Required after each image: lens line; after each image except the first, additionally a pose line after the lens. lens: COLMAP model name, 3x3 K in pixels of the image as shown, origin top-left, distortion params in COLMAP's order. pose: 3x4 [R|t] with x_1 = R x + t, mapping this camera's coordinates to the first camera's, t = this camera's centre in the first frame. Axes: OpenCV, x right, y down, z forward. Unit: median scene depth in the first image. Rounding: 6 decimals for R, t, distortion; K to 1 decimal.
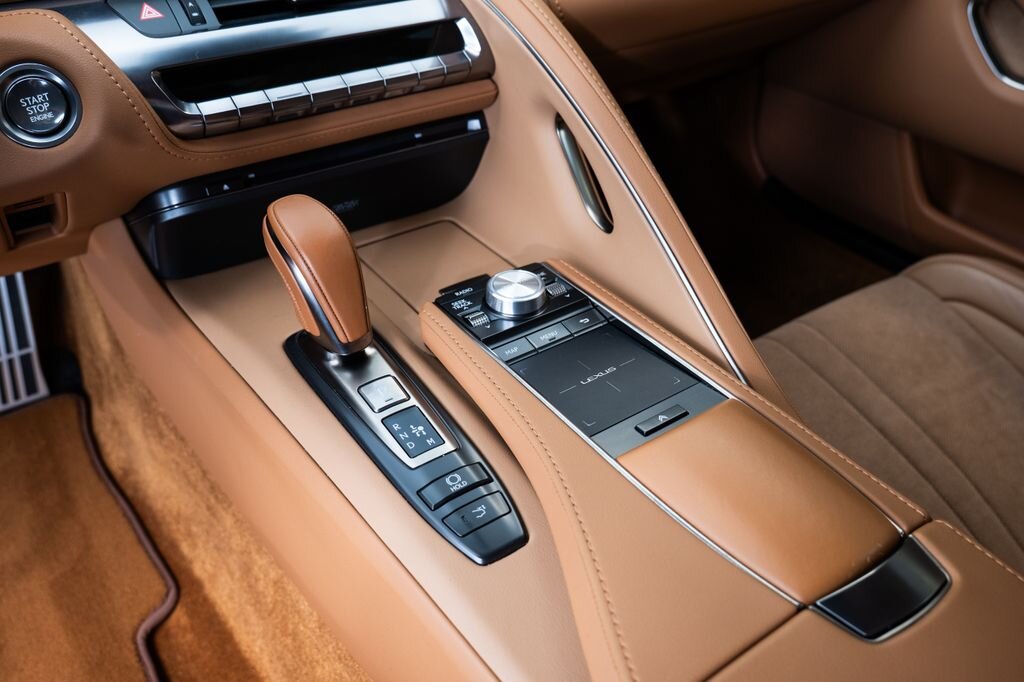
lens RADIAL K [[832.8, 0, 512.0], [0, 832.8, 341.0], [0, 0, 1]] dist [0.022210, 0.000173]
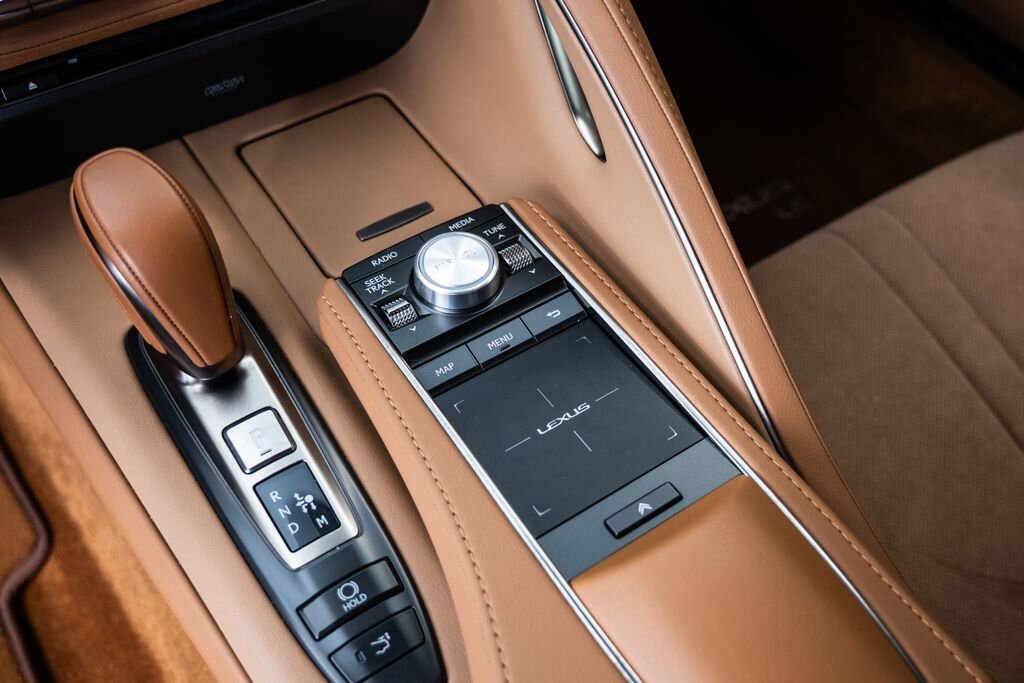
lens RADIAL K [[1057.2, 0, 532.1], [0, 1057.2, 308.7], [0, 0, 1]] dist [0.010979, 0.013446]
pose [[0.999711, 0.023759, 0.003528, 0.065394], [-0.023908, 0.970177, 0.241217, -0.241965], [0.002308, -0.241232, 0.970465, 0.137949]]
